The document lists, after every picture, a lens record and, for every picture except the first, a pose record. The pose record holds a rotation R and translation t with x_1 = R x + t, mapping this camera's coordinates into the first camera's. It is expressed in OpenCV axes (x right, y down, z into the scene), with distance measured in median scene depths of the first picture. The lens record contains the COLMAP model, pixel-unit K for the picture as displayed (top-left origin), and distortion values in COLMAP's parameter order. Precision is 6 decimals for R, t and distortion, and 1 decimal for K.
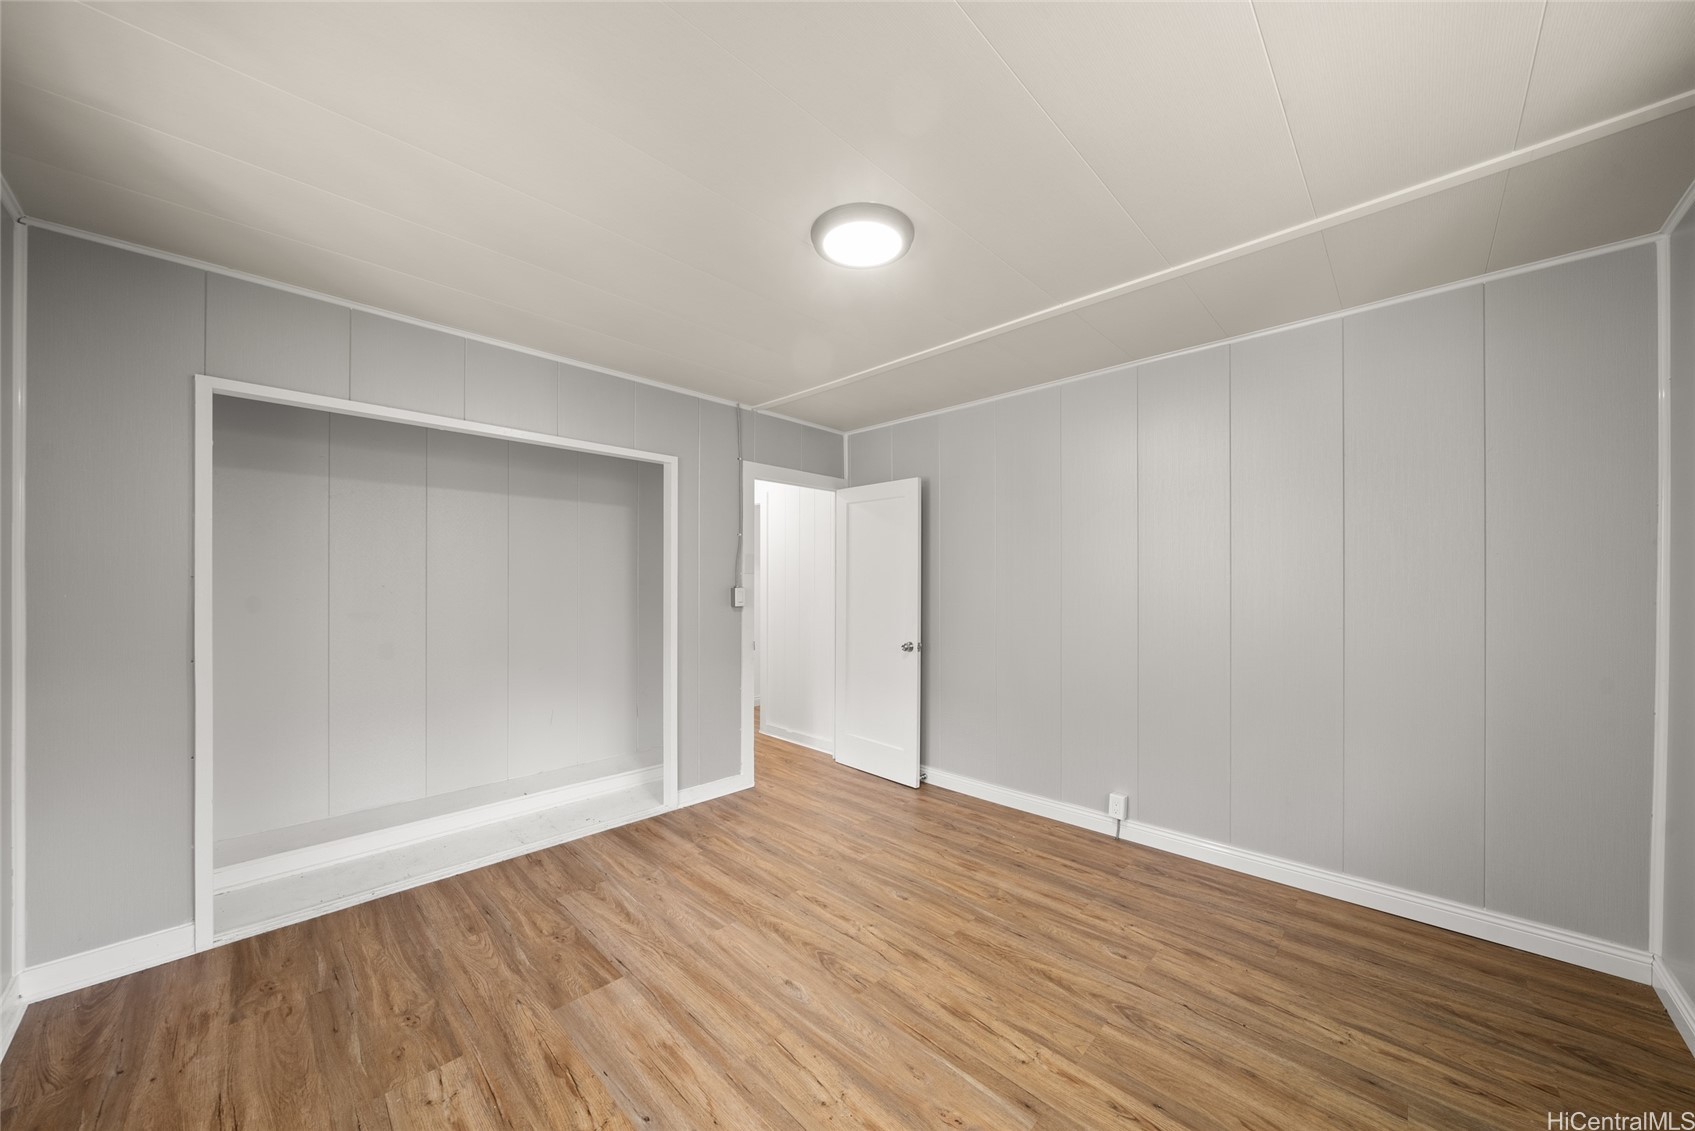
lens RADIAL K [[579.4, 0, 858.2], [0, 579.4, 578.9], [0, 0, 1]] dist [-0.003208, -0.000335]
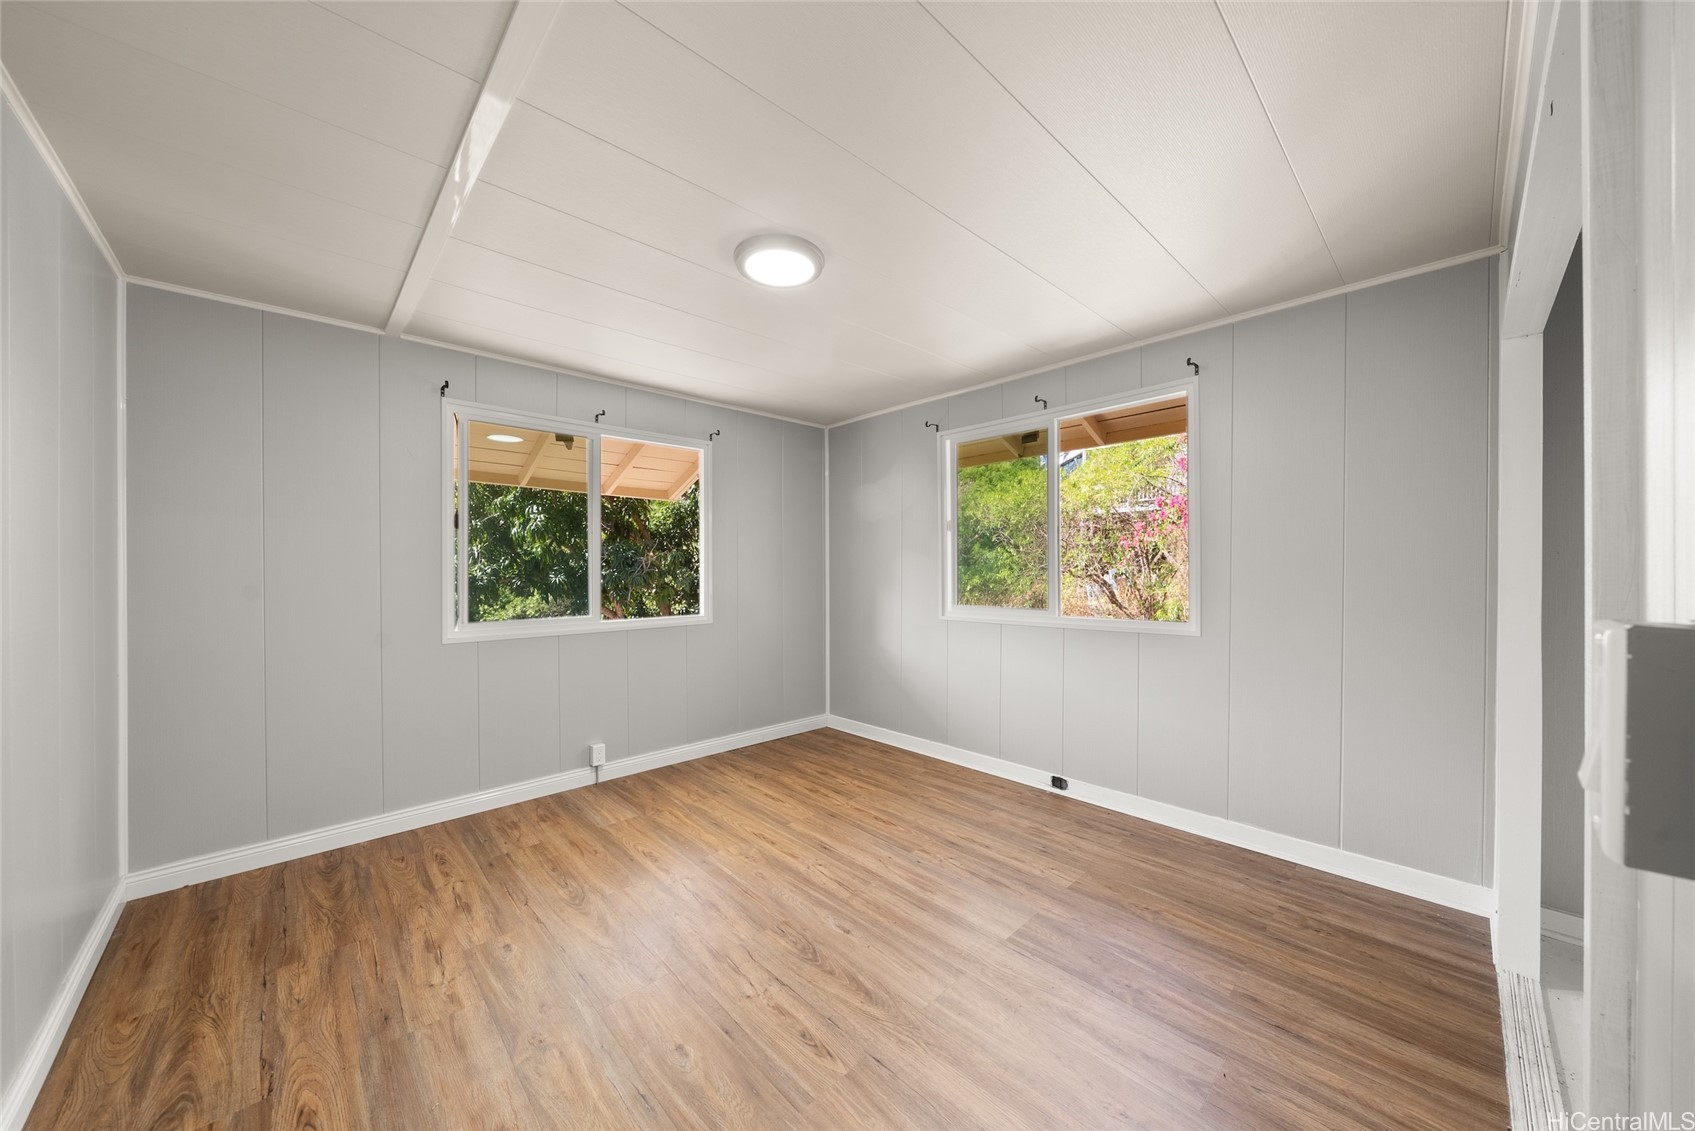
lens RADIAL K [[579.4, 0, 838.2], [0, 579.4, 565.4], [0, 0, 1]] dist [-0.003208, -0.000335]
pose [[-0.997320, 0.003678, 0.073067, -0.183306], [0.003606, 0.999993, -0.001111, 0.013784], [-0.073071, -0.000844, -0.997326, 2.047206]]
